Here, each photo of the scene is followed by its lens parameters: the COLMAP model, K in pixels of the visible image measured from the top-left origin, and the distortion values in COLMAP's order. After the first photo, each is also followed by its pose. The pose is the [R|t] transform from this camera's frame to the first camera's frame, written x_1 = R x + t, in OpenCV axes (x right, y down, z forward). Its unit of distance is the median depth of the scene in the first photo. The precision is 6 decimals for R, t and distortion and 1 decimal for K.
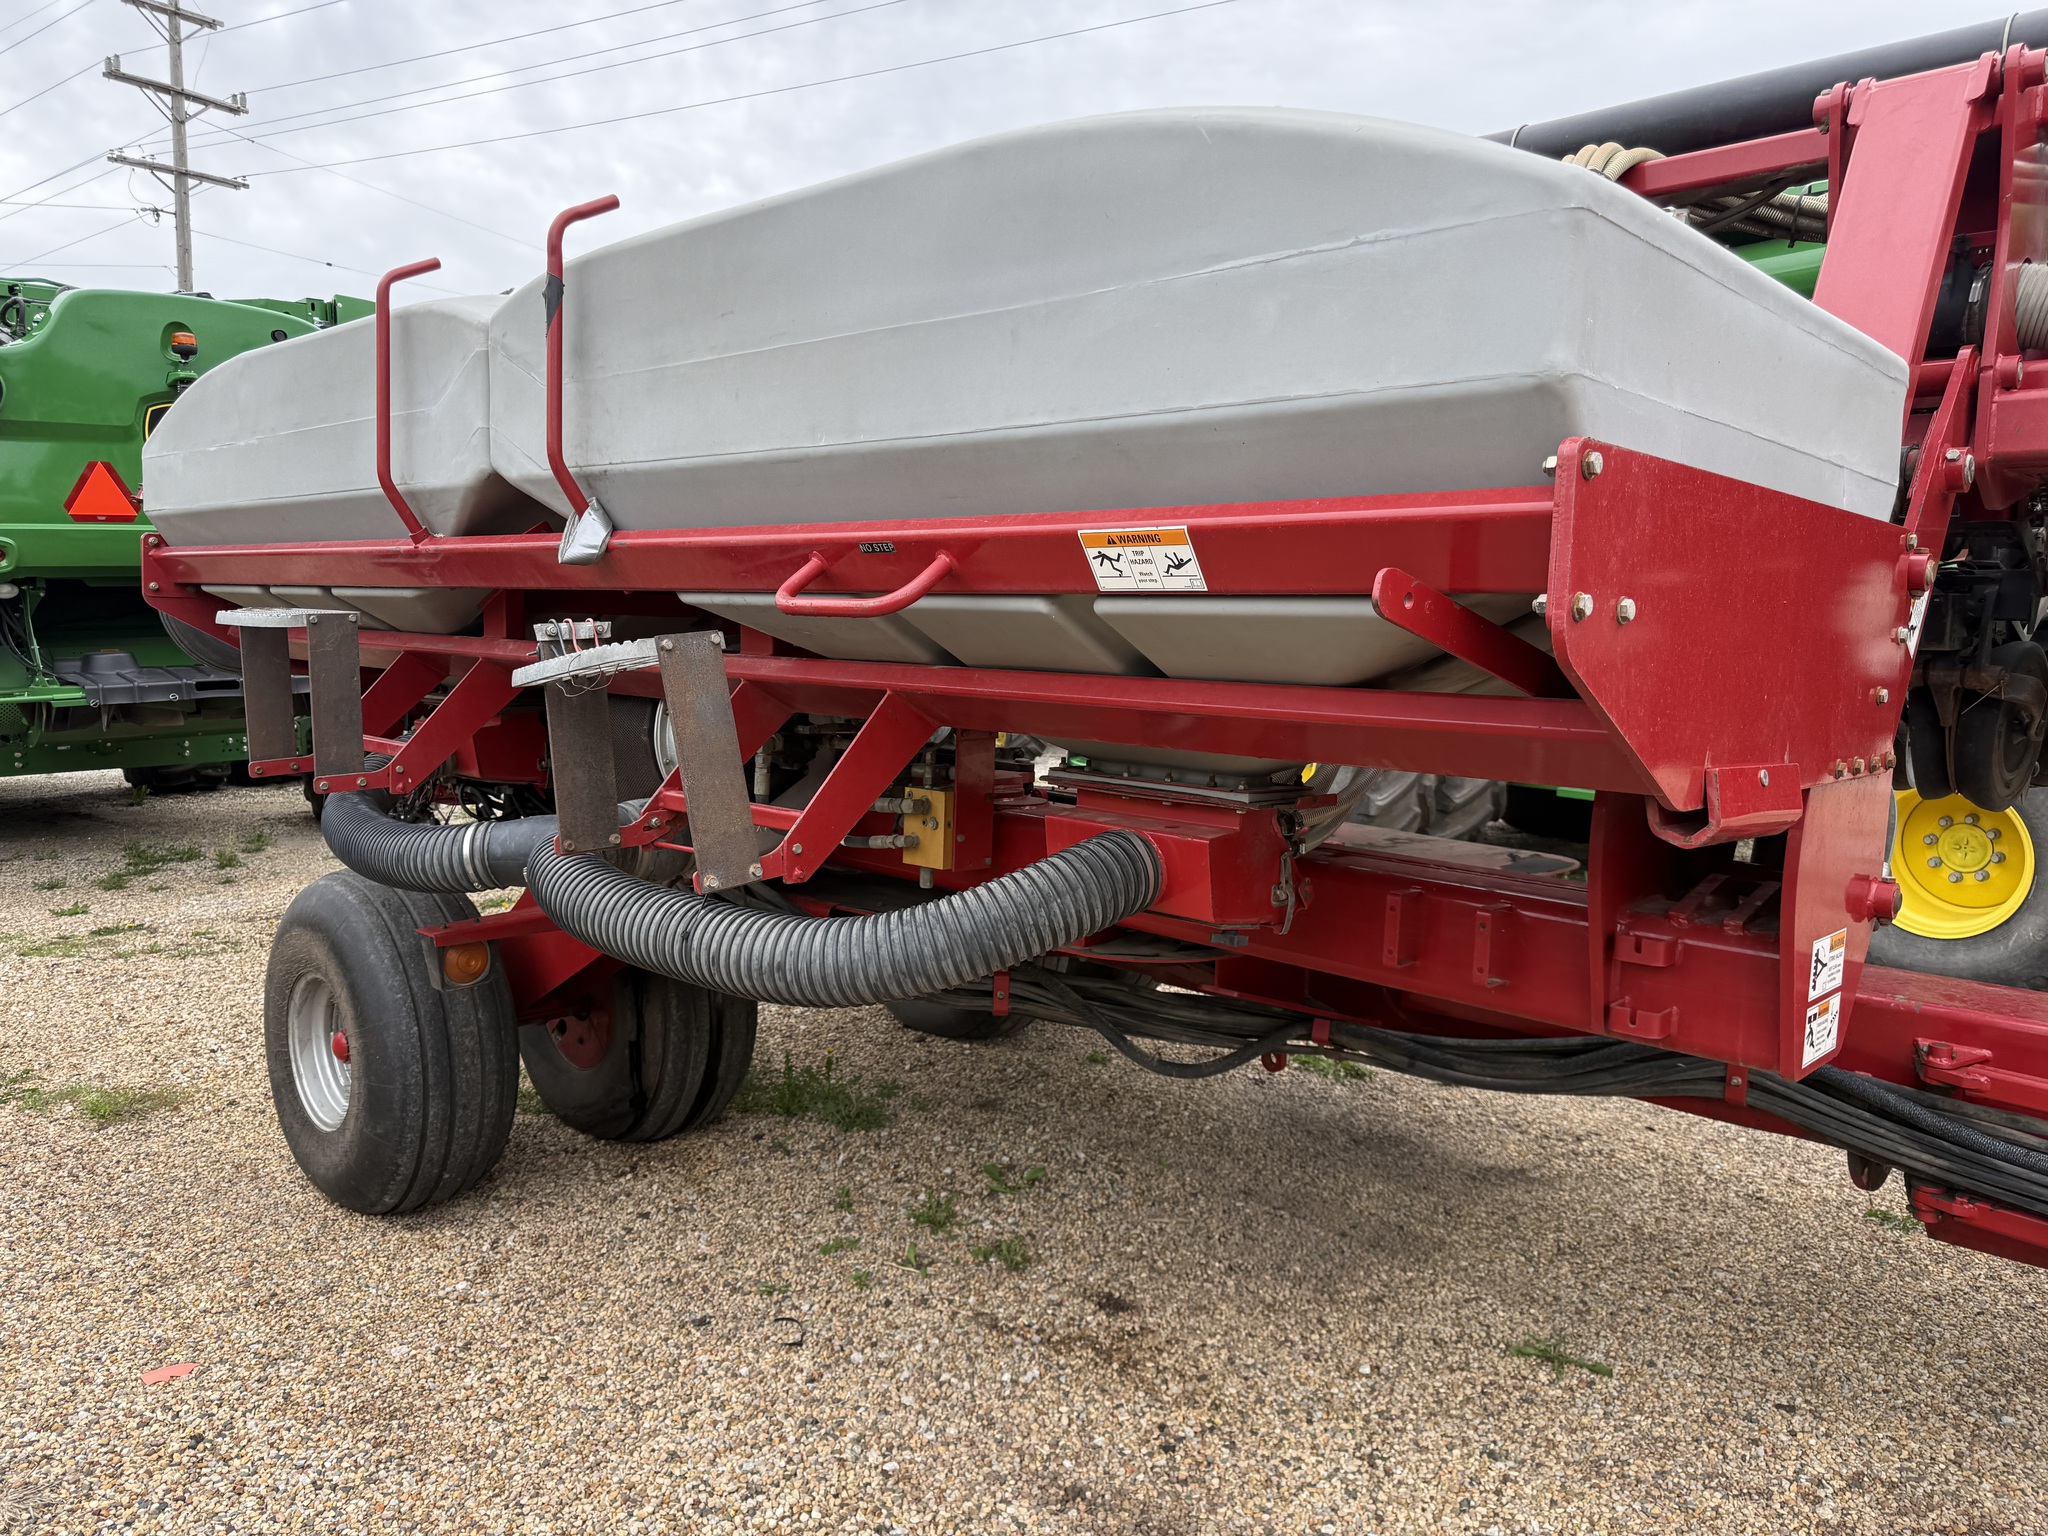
lens RADIAL K [[1449.1, 0, 1041.1], [0, 1449.1, 773.2], [0, 0, 1]] dist [0.093043, -0.119779]
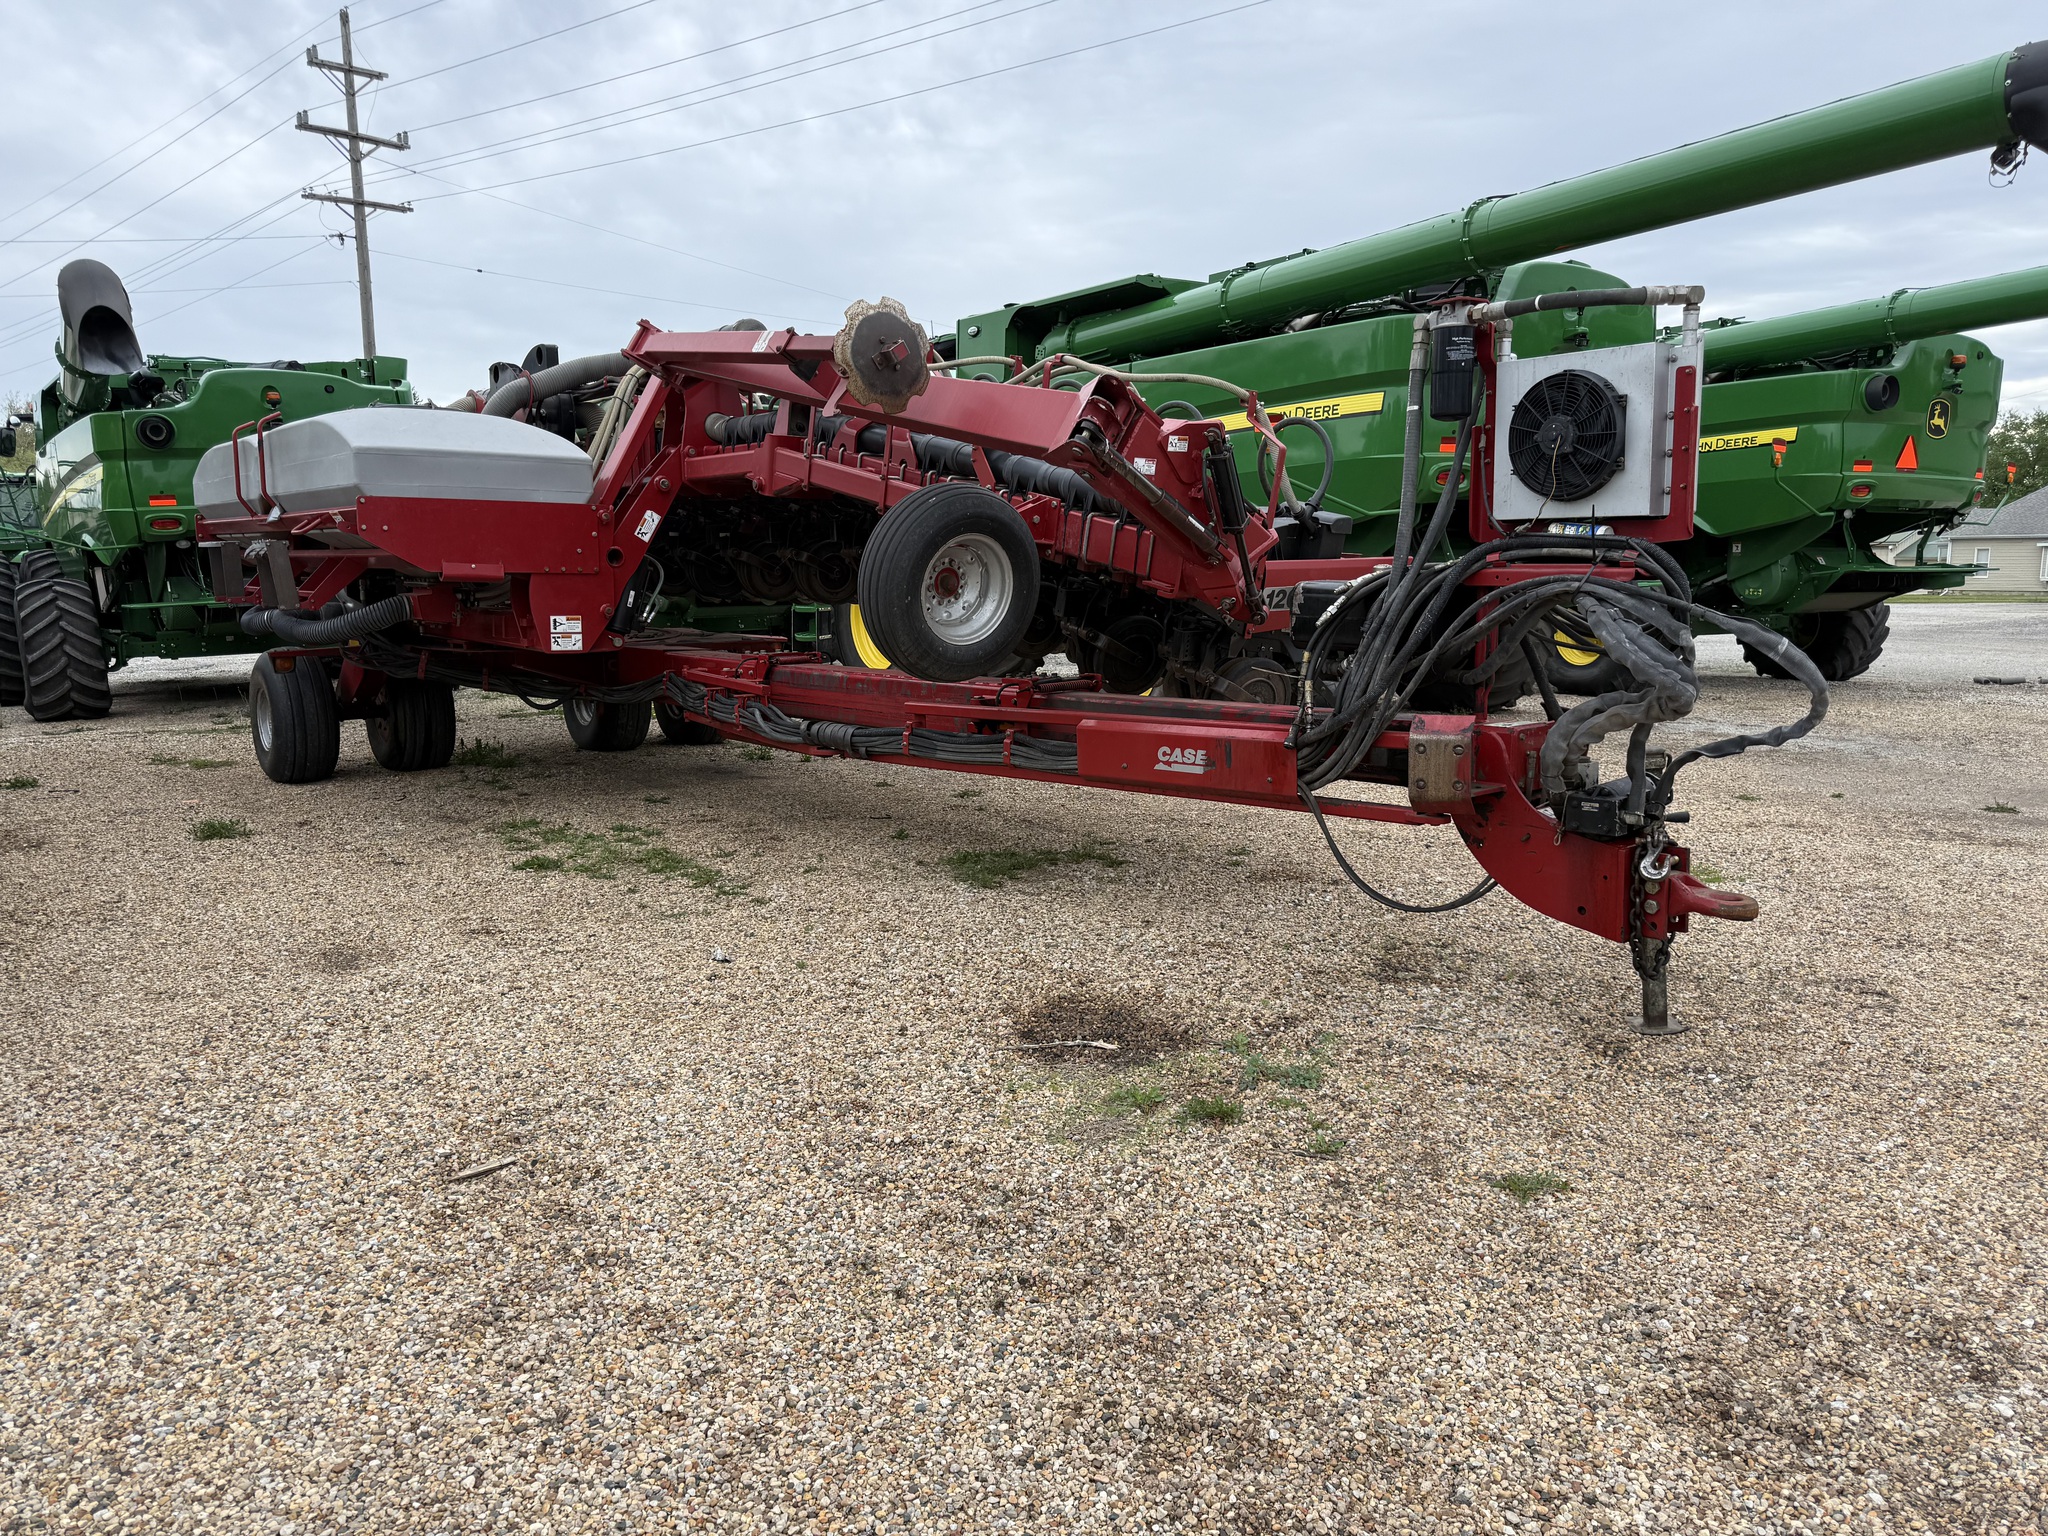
lens RADIAL K [[1434.0, 0, 1030.2], [0, 1434.0, 759.2], [0, 0, 1]] dist [0.150872, -0.234046]
pose [[0.990146, -0.013016, -0.139435, 0.556190], [0.018201, 0.999187, 0.035976, 0.091515], [0.138853, -0.038160, 0.989578, -0.627507]]
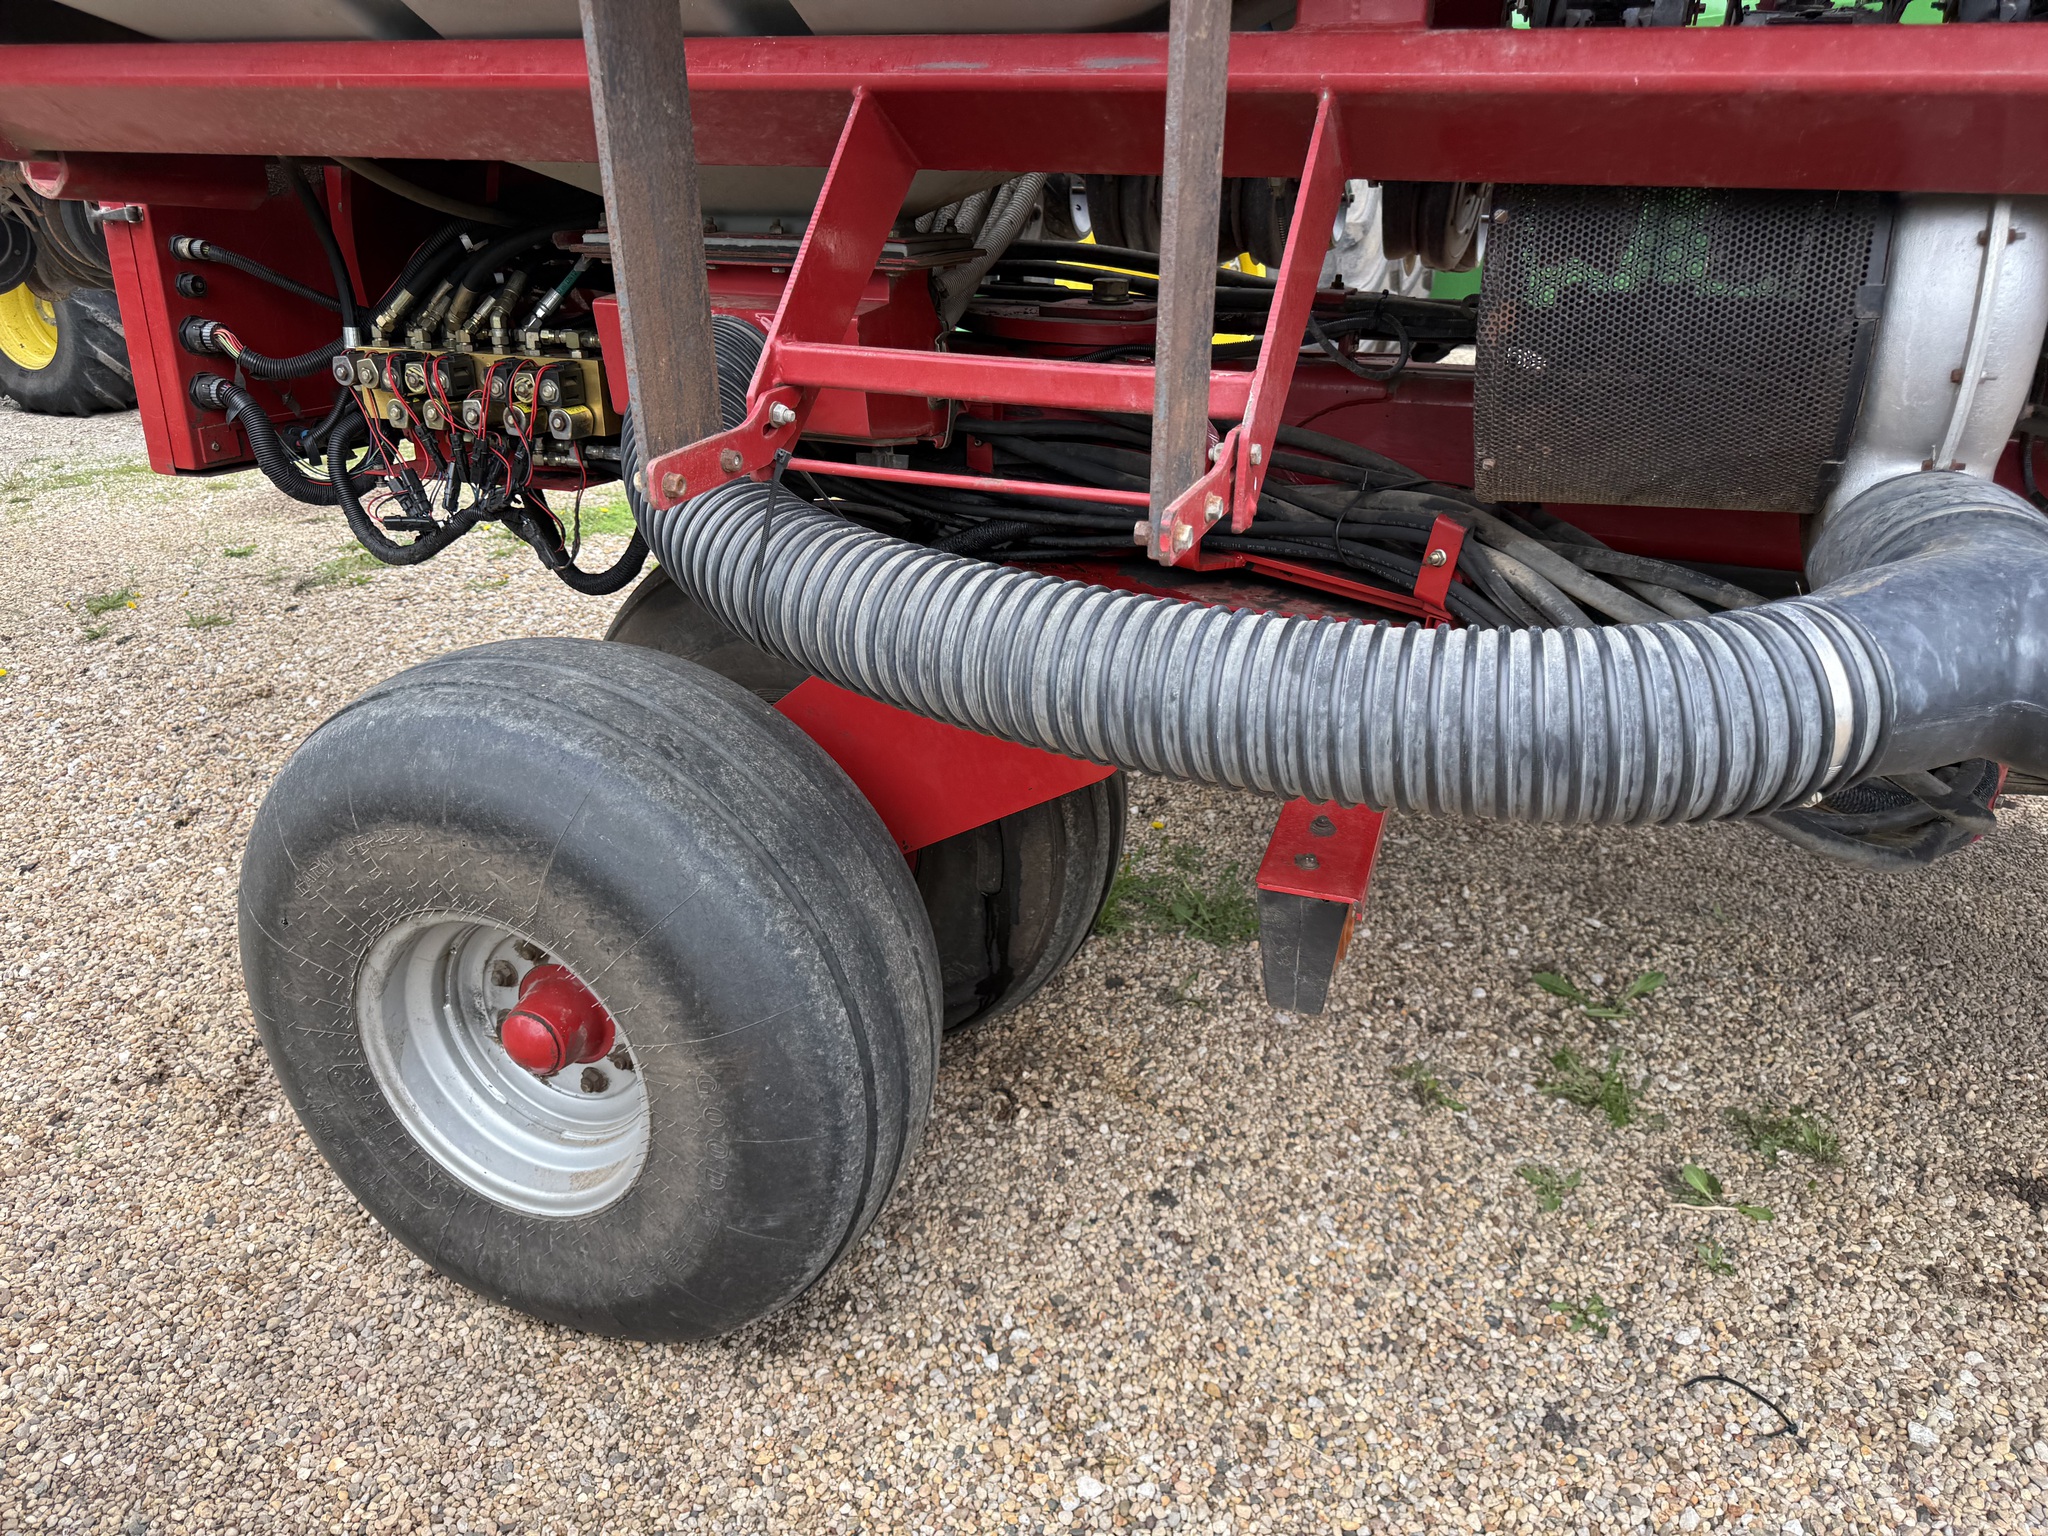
lens RADIAL K [[1449.1, 0, 1041.1], [0, 1449.1, 773.2], [0, 0, 1]] dist [0.093043, -0.119779]
pose [[0.916649, -0.159525, 0.366480, -0.223583], [0.038943, 0.948183, 0.315329, -0.015266], [-0.397792, -0.274774, 0.875363, 0.257836]]
